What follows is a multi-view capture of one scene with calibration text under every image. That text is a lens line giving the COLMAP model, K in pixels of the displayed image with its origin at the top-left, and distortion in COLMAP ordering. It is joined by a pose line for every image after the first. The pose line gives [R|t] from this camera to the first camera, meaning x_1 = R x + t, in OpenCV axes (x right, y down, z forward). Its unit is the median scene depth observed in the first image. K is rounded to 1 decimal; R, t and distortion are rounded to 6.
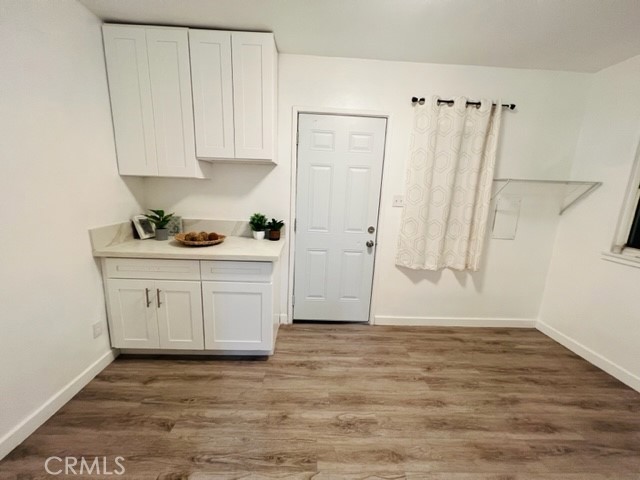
lens RADIAL K [[257.2, 0, 318.9], [0, 257.2, 239.7], [0, 0, 1]] dist [0.000058, 0.000010]
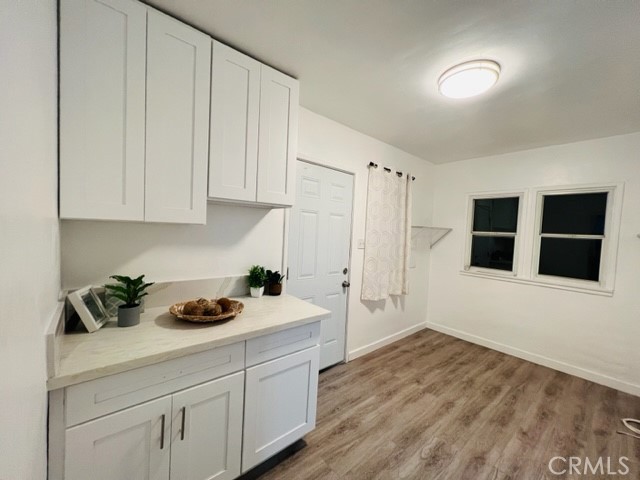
lens RADIAL K [[257.2, 0, 318.9], [0, 257.2, 239.7], [0, 0, 1]] dist [0.000058, 0.000010]
pose [[0.782639, -0.027415, 0.621872, -0.676004], [0.109801, 0.989445, -0.094568, -0.095764], [-0.612715, 0.142295, 0.777388, 0.253475]]
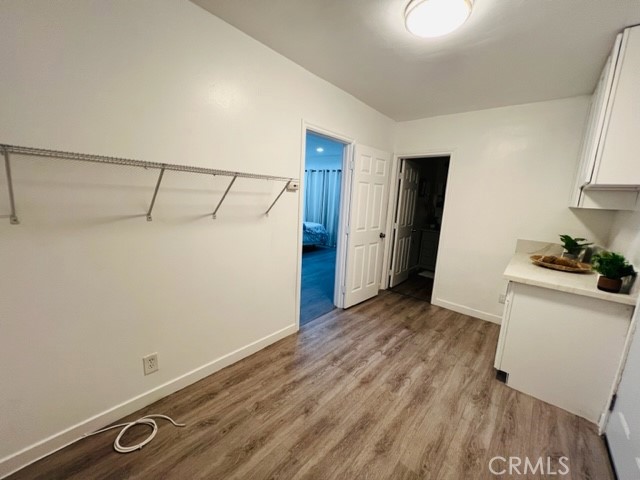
lens RADIAL K [[257.2, 0, 318.9], [0, 257.2, 239.7], [0, 0, 1]] dist [0.000058, 0.000010]
pose [[-0.677587, 0.047144, -0.733930, 1.011954], [-0.226971, 0.935825, 0.269659, -0.162789], [0.699543, 0.349298, -0.623402, 0.968515]]
